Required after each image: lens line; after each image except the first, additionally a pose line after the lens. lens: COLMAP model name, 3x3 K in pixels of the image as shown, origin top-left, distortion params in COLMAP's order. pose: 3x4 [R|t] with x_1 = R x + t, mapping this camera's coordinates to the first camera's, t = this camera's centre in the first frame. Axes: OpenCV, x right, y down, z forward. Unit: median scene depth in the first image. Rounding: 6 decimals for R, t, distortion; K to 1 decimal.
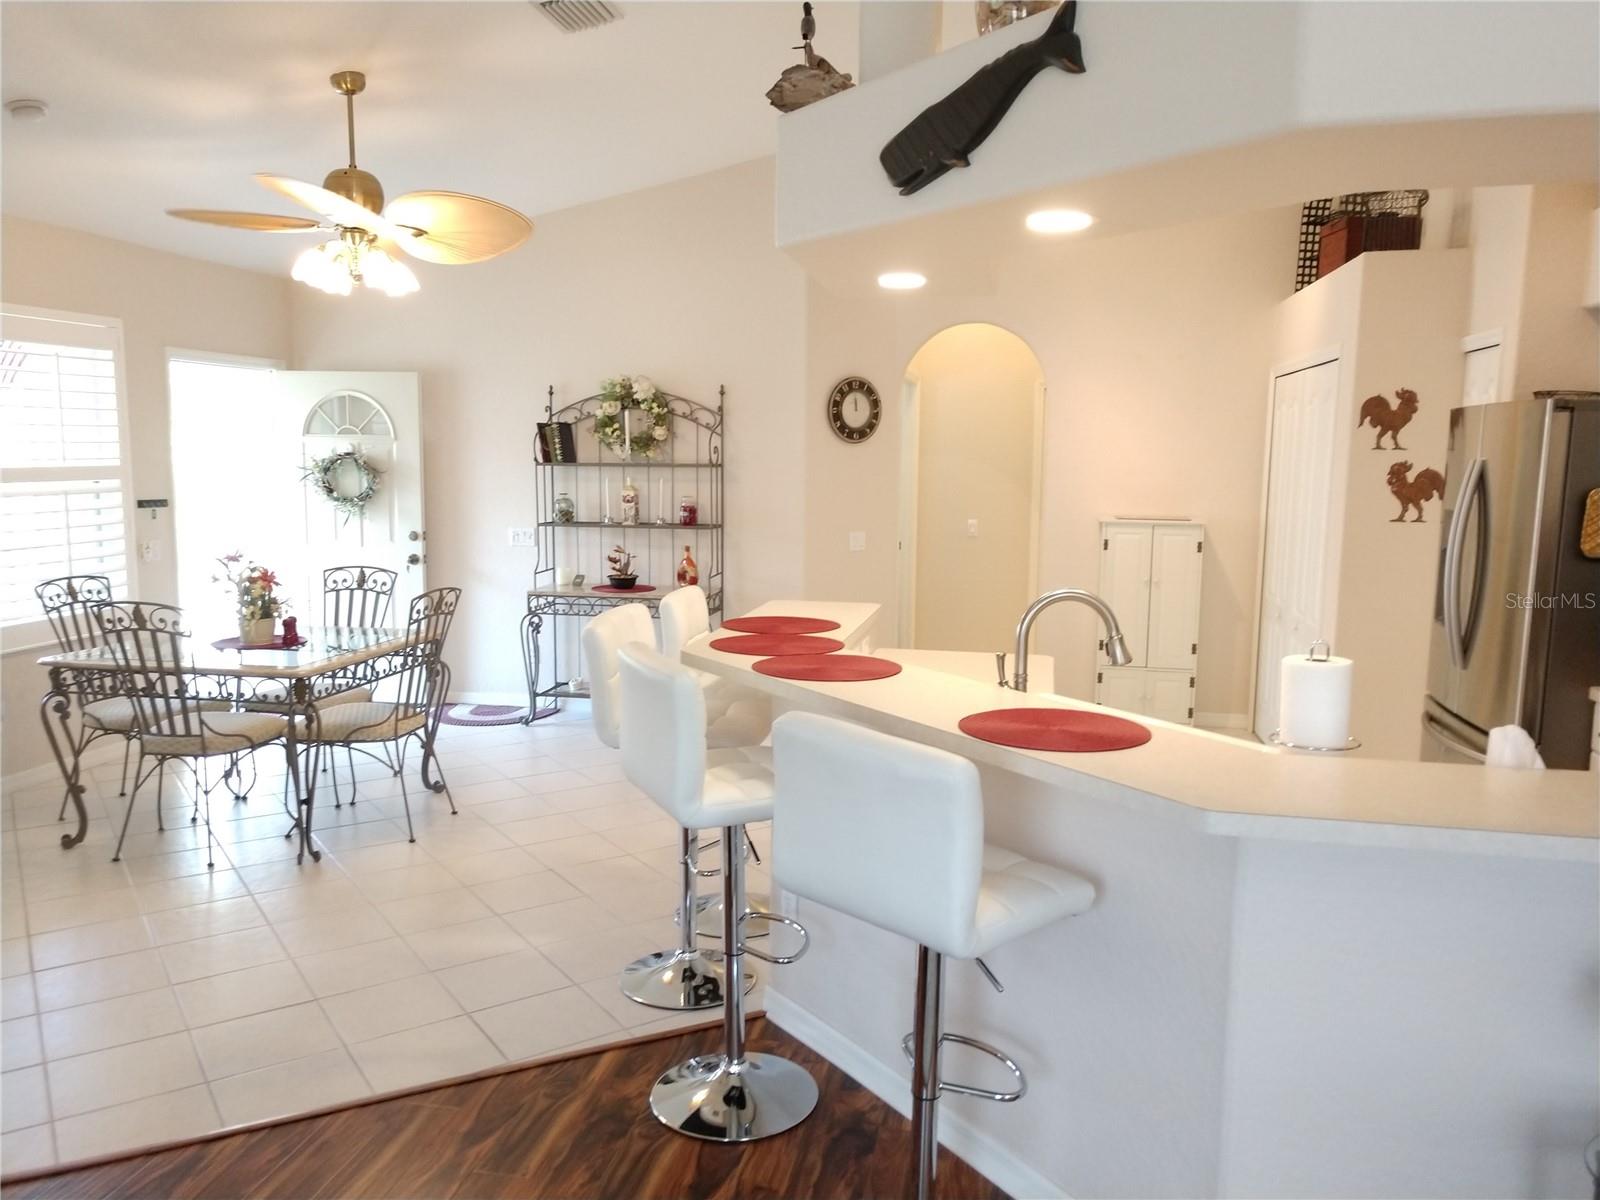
lens RADIAL K [[1215.7, 0, 796.3], [0, 1215.7, 603.2], [0, 0, 1]] dist [-0.003940, 0.054834]
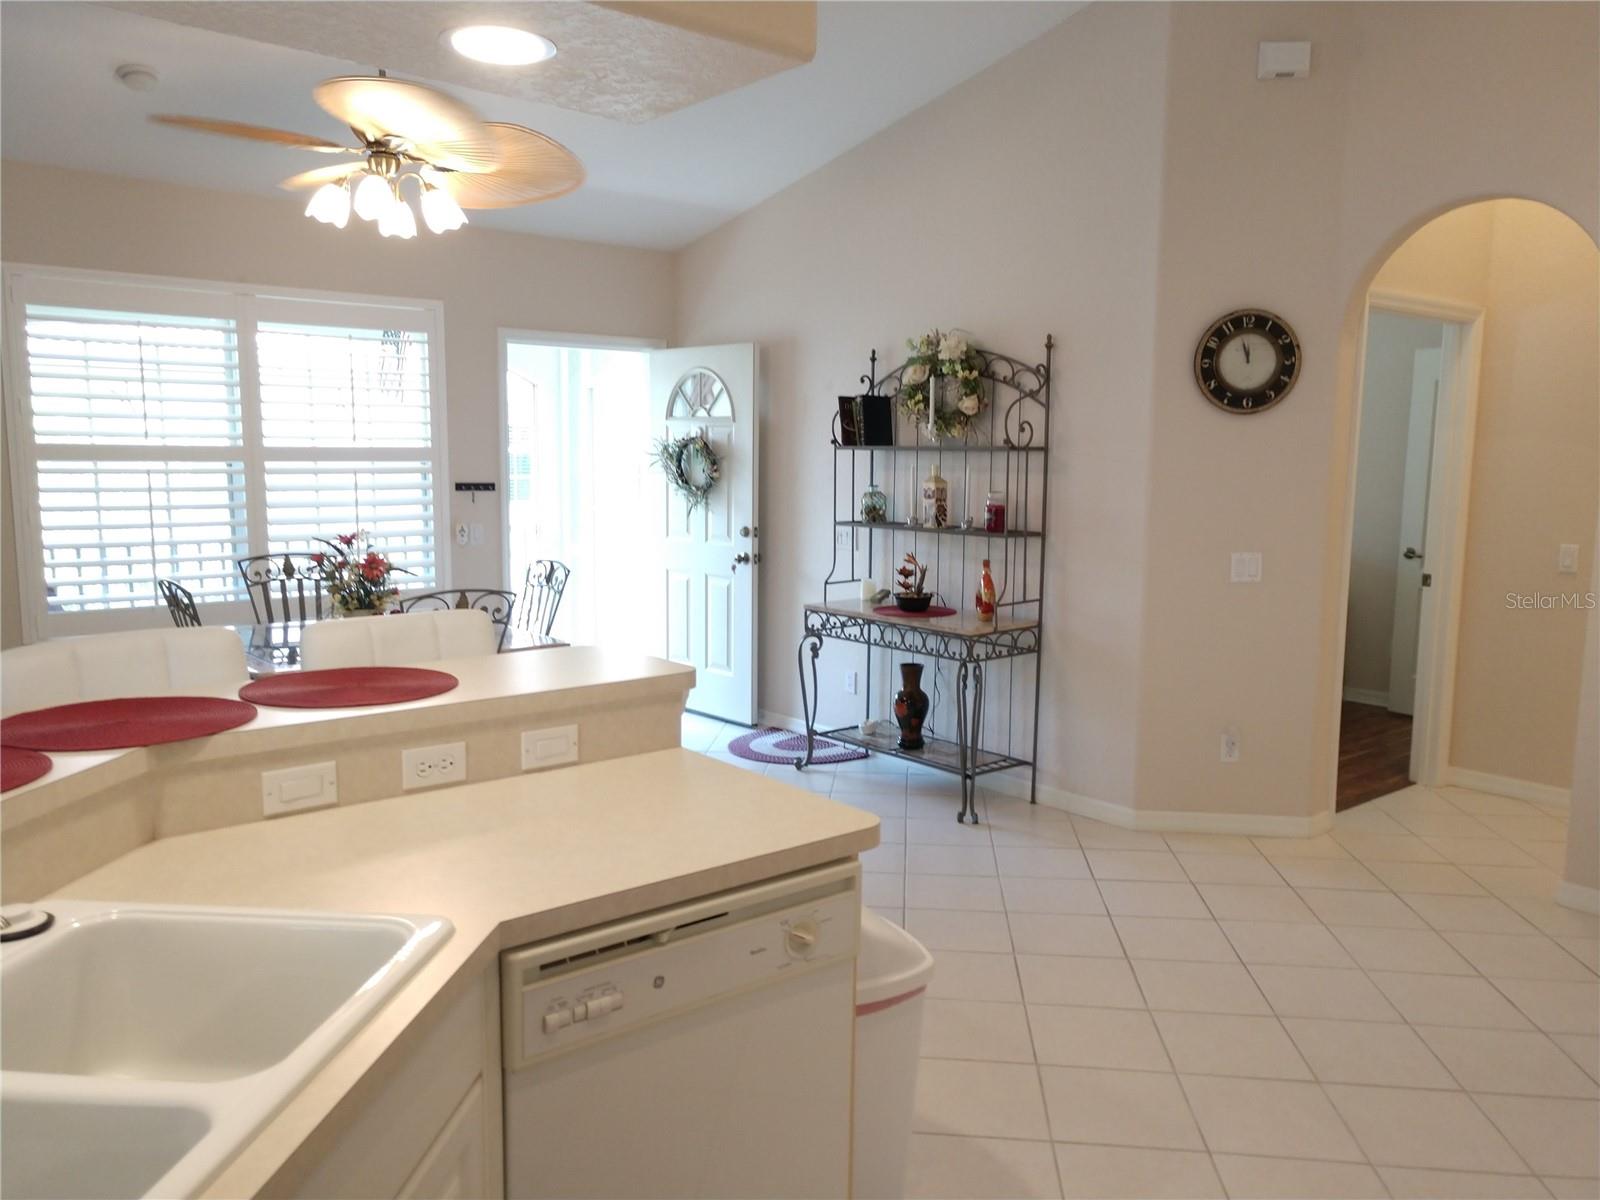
lens RADIAL K [[1225.0, 0, 801.9], [0, 1225.0, 608.3], [0, 0, 1]] dist [0.014278, 0.013261]
pose [[0.777945, 0.078806, -0.623371, 0.281683], [-0.079787, 0.996462, 0.026400, -0.028215], [0.623246, 0.029199, 0.781481, 0.355720]]
